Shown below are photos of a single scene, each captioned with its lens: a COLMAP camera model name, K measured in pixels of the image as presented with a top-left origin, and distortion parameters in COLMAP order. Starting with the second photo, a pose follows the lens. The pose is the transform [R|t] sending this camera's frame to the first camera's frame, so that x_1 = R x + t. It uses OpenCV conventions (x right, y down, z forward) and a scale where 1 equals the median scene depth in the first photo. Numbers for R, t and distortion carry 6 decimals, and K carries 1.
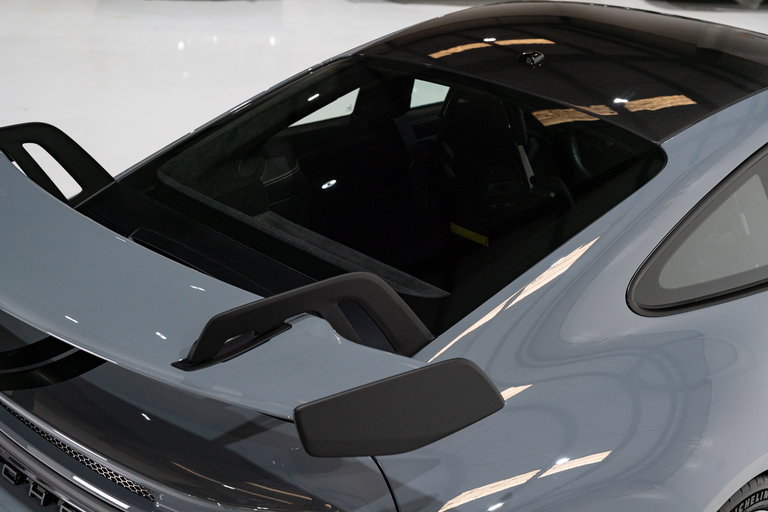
lens RADIAL K [[1112.7, 0, 384.0], [0, 1112.7, 256.0], [0, 0, 1]] dist [0.015802, 0.021459]
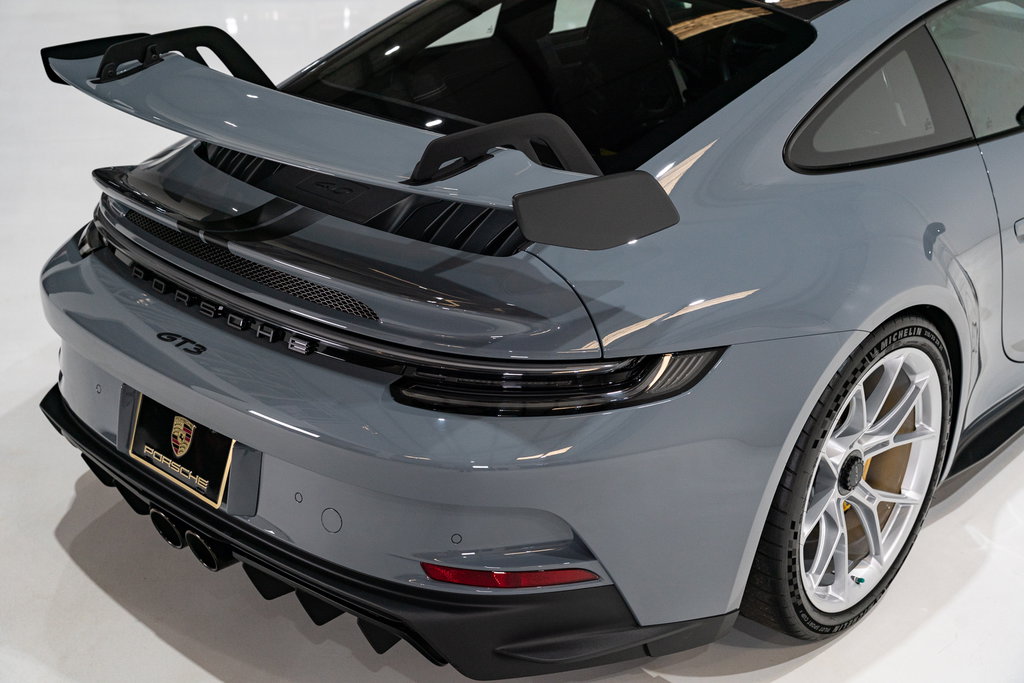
lens RADIAL K [[1483.6, 0, 512.0], [0, 1483.6, 341.5], [0, 0, 1]] dist [0.015802, 0.021459]
pose [[0.998594, -0.047167, 0.024196, -0.084614], [0.046887, 0.998828, 0.011993, 0.182208], [-0.024733, -0.010842, 0.999635, -0.417445]]
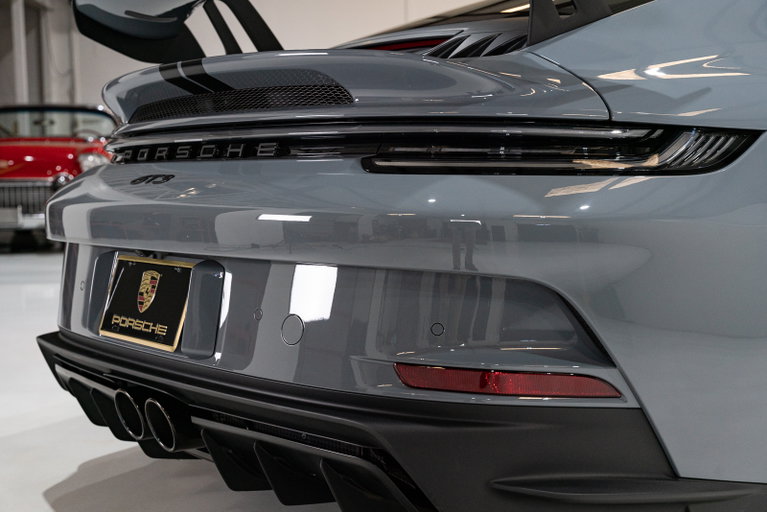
lens RADIAL K [[1111.2, 0, 383.5], [0, 1111.2, 256.0], [0, 0, 1]] dist [0.015802, 0.021459]
pose [[0.992331, -0.066559, -0.104160, -0.064542], [0.026403, 0.937338, -0.347419, 0.557272], [0.120757, 0.342004, 0.931907, 0.077549]]
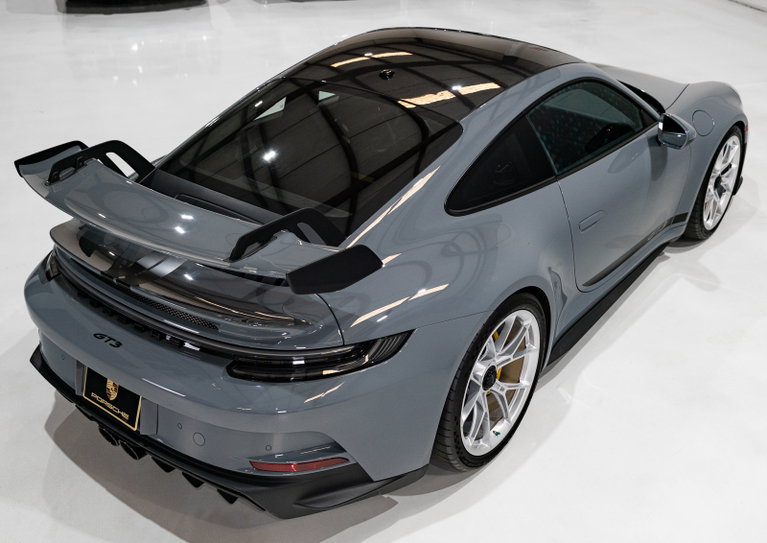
lens RADIAL K [[902.3, 0, 383.5], [0, 902.3, 271.5], [0, 0, 1]] dist [-0.027420, 0.014930]
pose [[0.991478, -0.100153, 0.083316, -0.025588], [0.091771, 0.990847, 0.098994, -0.015219], [-0.092468, -0.090505, 0.991594, -0.519281]]
